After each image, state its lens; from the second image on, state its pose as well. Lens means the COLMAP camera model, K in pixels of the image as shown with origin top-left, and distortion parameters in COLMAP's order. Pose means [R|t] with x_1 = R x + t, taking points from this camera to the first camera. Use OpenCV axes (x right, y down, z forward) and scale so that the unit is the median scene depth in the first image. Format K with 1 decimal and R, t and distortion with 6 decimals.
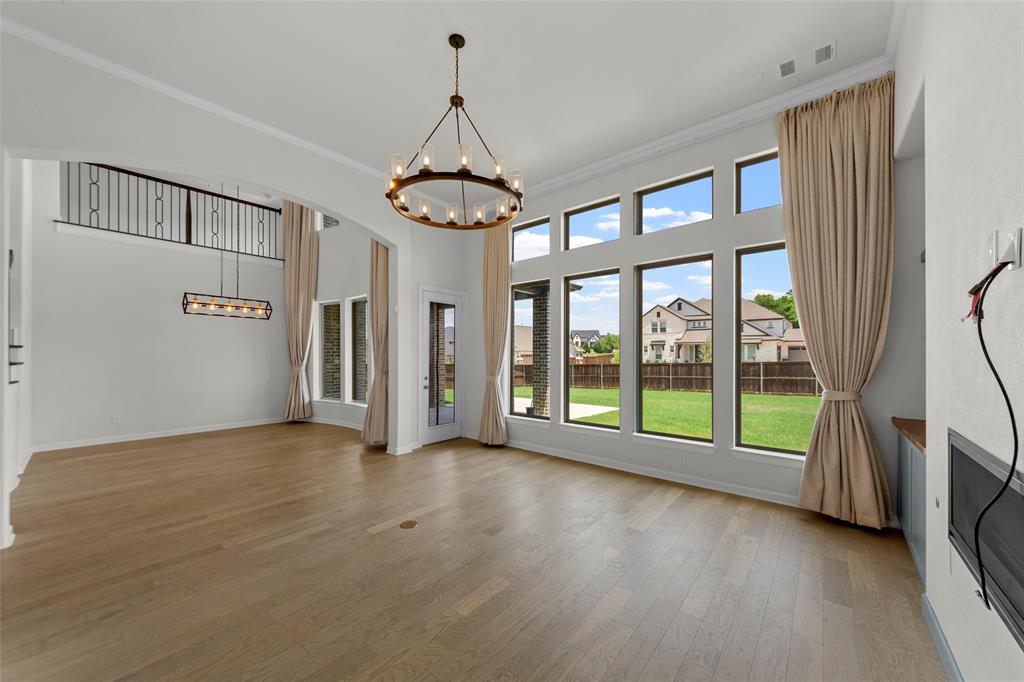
lens RADIAL K [[366.1, 0, 508.9], [0, 366.1, 351.5], [0, 0, 1]] dist [-0.006122, 0.000287]
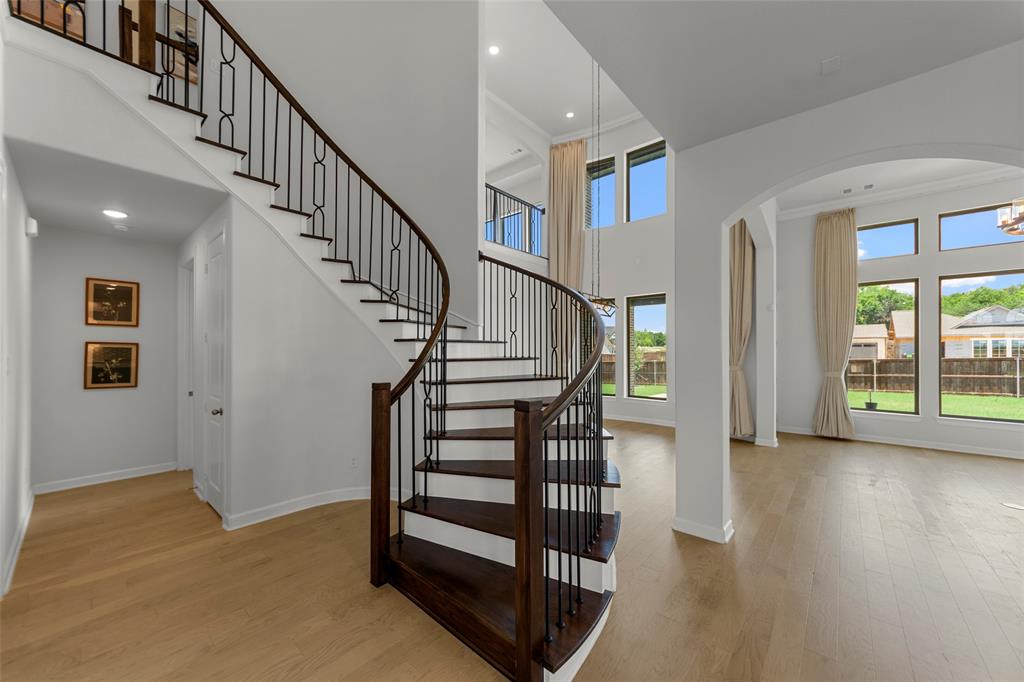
lens RADIAL K [[366.1, 0, 516.8], [0, 366.1, 347.5], [0, 0, 1]] dist [-0.006122, 0.000287]
pose [[0.999823, 0.002089, -0.018718, -0.284546], [-0.002134, 0.999995, -0.002407, 0.000934], [0.018713, 0.002446, 0.999822, -0.013587]]
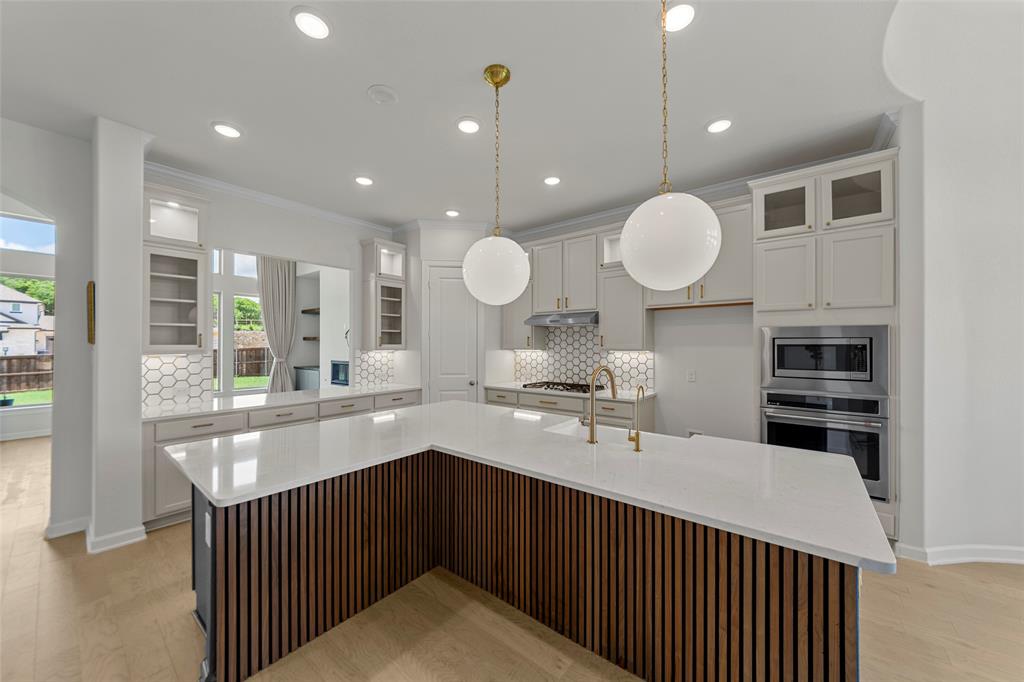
lens RADIAL K [[366.1, 0, 504.7], [0, 366.1, 343.6], [0, 0, 1]] dist [-0.006122, 0.000287]
pose [[-0.029493, 0.002357, 0.999562, -0.295572], [-0.004000, 0.999989, -0.002476, -0.000084], [-0.999557, -0.004071, -0.029483, -0.091150]]
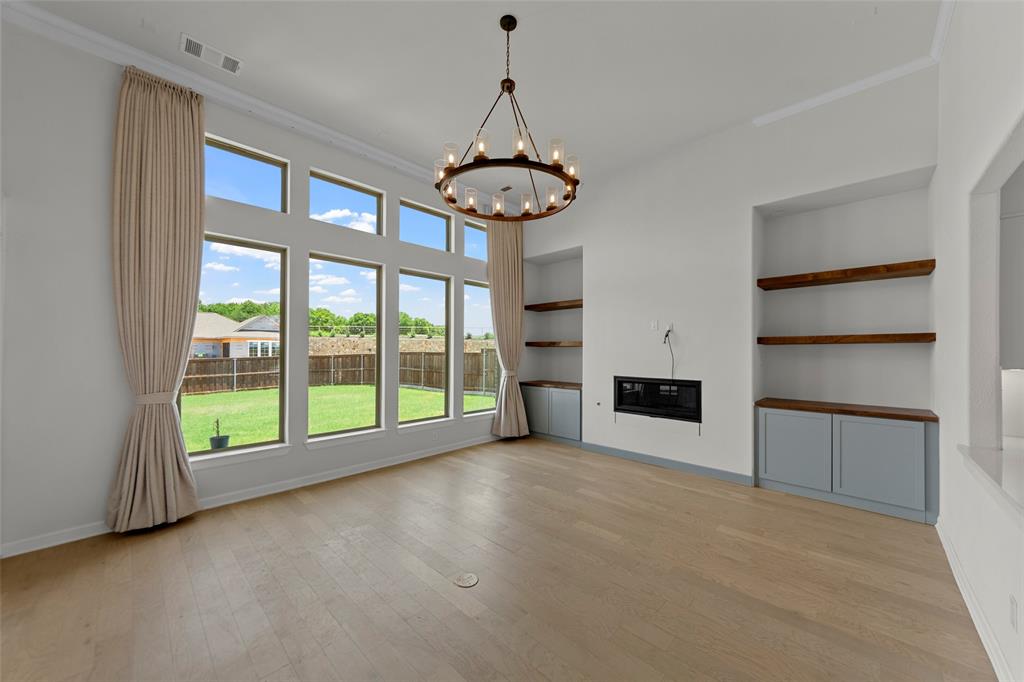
lens RADIAL K [[366.1, 0, 517.0], [0, 366.1, 350.4], [0, 0, 1]] dist [-0.006122, 0.000287]
pose [[0.040541, 0.004877, 0.999166, -0.166915], [-0.009987, 0.999940, -0.004476, 0.001280], [-0.999128, -0.009797, 0.040587, 0.145887]]
